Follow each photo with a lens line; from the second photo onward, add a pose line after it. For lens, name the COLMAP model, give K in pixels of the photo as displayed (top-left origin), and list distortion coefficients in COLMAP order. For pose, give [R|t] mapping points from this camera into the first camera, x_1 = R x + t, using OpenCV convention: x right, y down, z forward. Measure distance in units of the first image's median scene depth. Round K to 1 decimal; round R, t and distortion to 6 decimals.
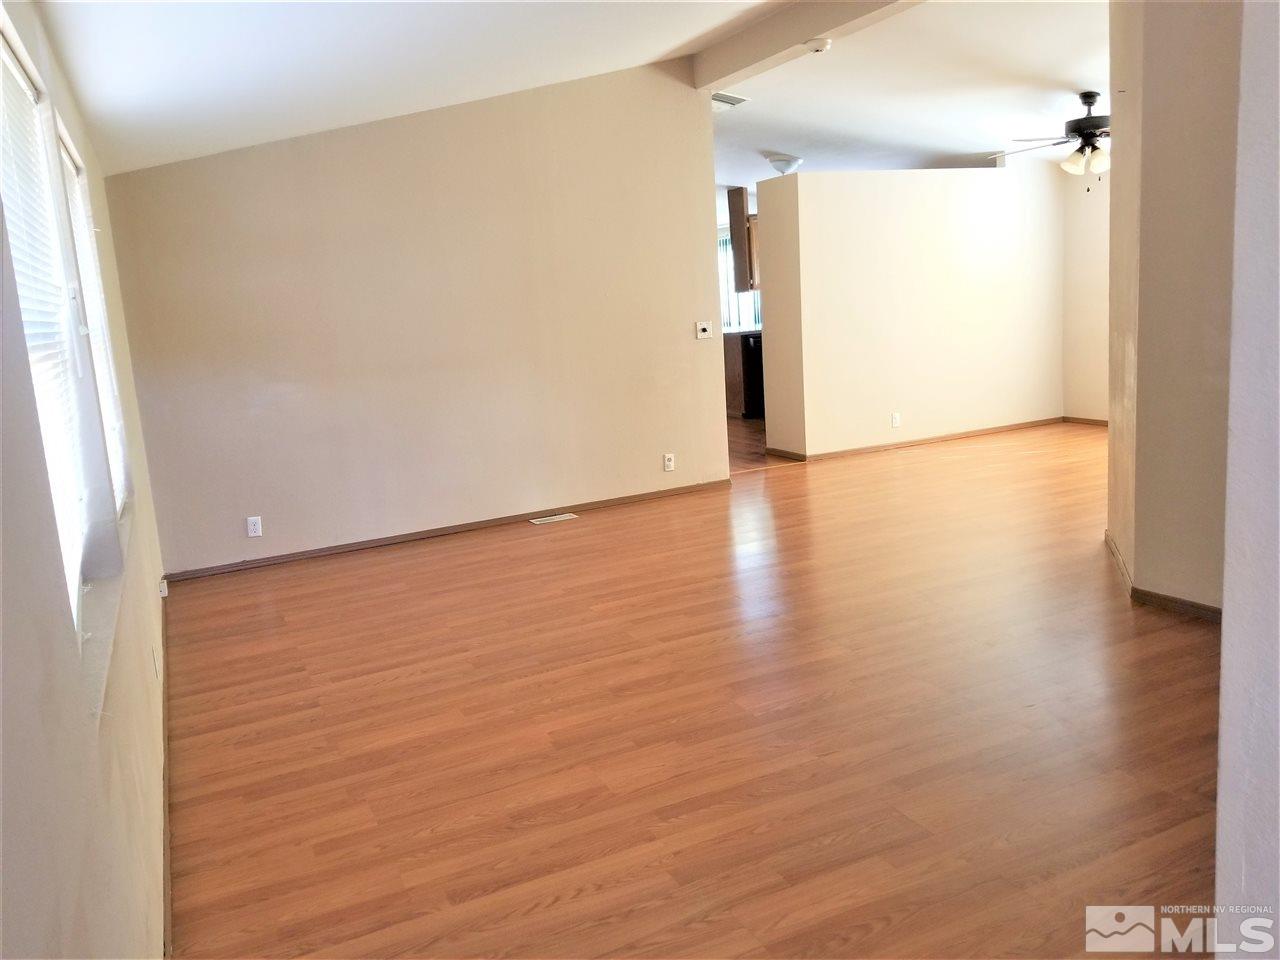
lens RADIAL K [[967.3, 0, 639.3], [0, 967.3, 449.3], [0, 0, 1]] dist [0.004389, 0.002295]
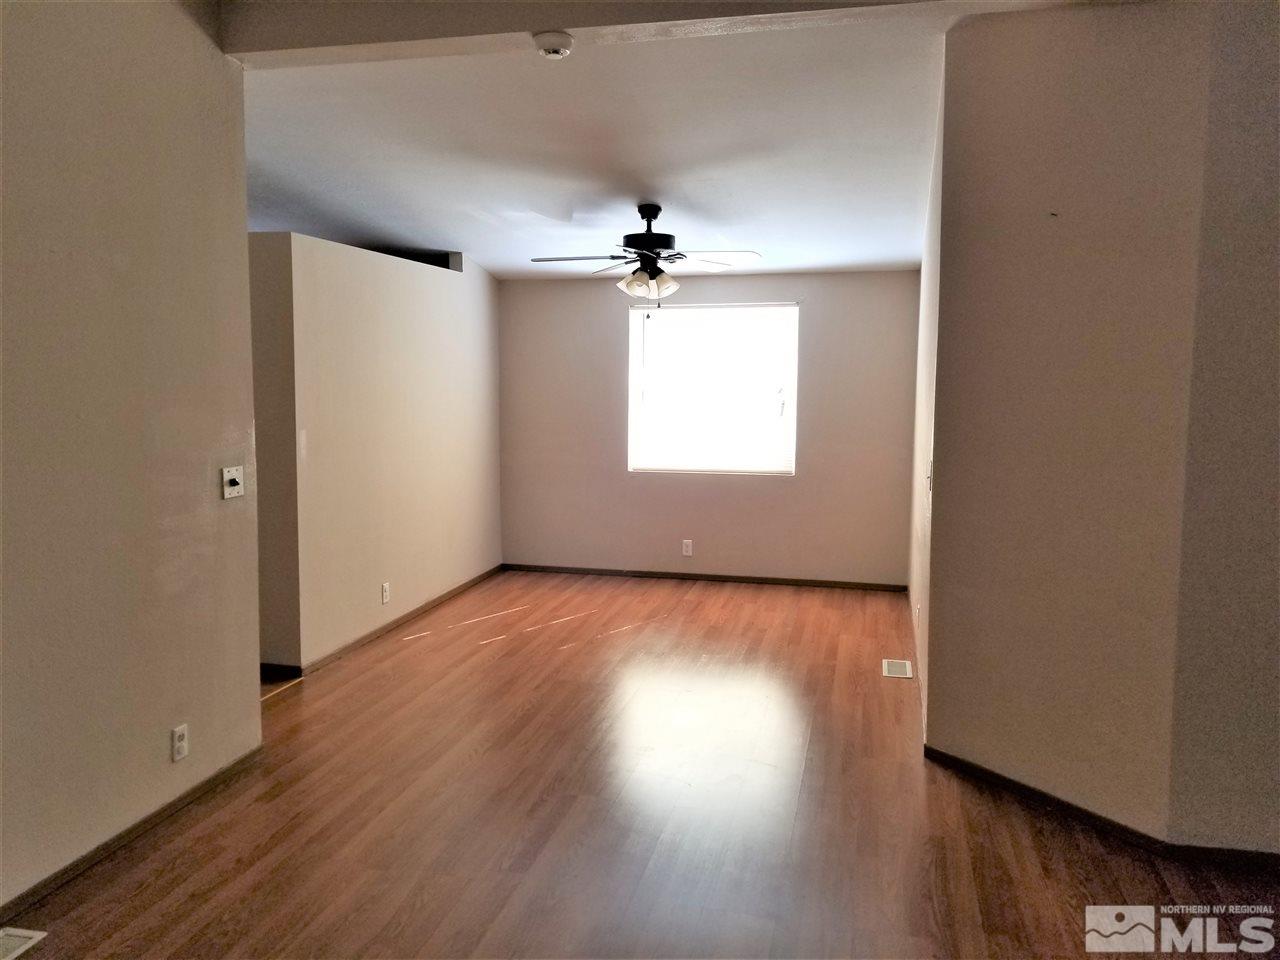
lens RADIAL K [[967.3, 0, 639.3], [0, 967.3, 449.3], [0, 0, 1]] dist [0.004389, 0.002295]
pose [[0.625671, 0.009653, 0.780027, -0.219649], [0.076180, 0.994388, -0.073412, -0.084956], [-0.776359, 0.105354, 0.621424, 0.483818]]
